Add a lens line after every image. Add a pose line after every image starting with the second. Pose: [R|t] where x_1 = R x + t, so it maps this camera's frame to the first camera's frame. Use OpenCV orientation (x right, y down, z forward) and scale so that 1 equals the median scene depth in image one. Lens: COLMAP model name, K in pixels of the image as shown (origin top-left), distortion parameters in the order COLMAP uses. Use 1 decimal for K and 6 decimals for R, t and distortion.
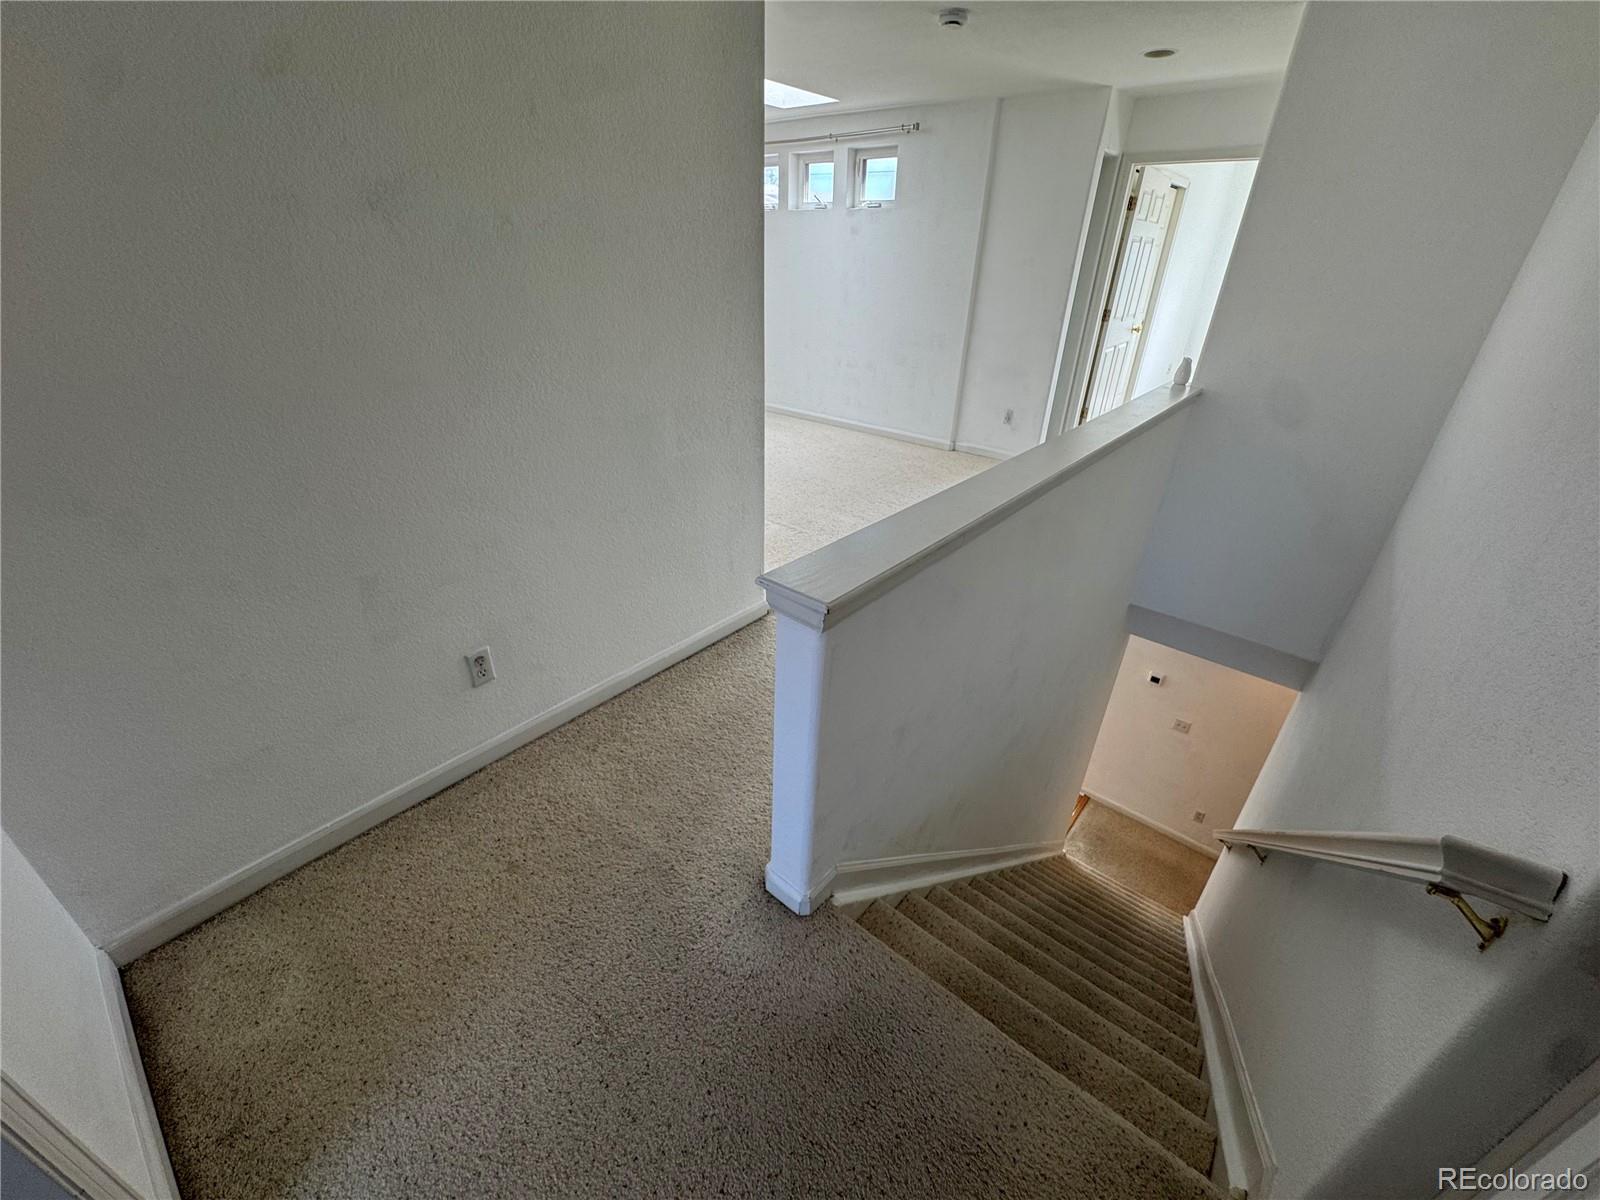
lens RADIAL K [[639.9, 0, 796.1], [0, 639.9, 598.9], [0, 0, 1]] dist [-0.002935, -0.001148]
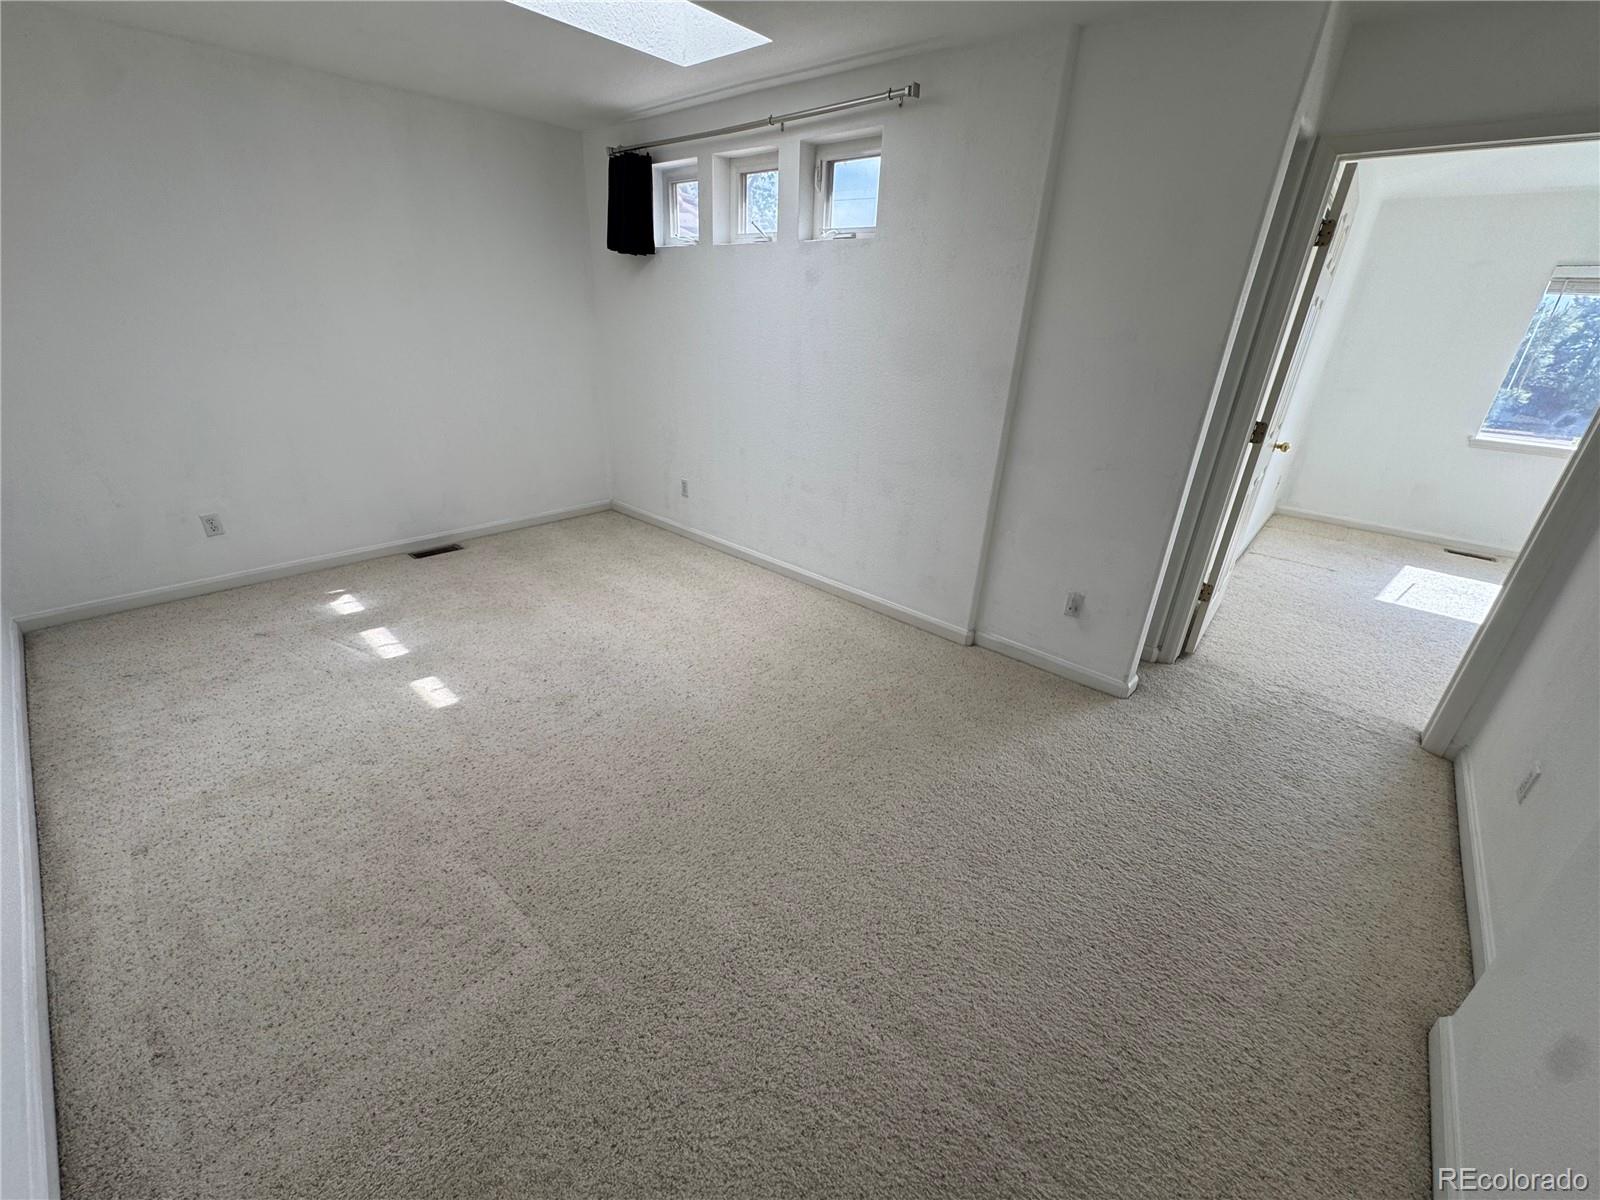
lens RADIAL K [[639.9, 0, 800.3], [0, 639.9, 602.4], [0, 0, 1]] dist [-0.002935, -0.001148]
pose [[0.999392, 0.032554, -0.012495, 0.099942], [-0.033442, 0.996312, -0.079015, -0.229540], [0.009877, 0.079385, 0.996795, 0.436713]]
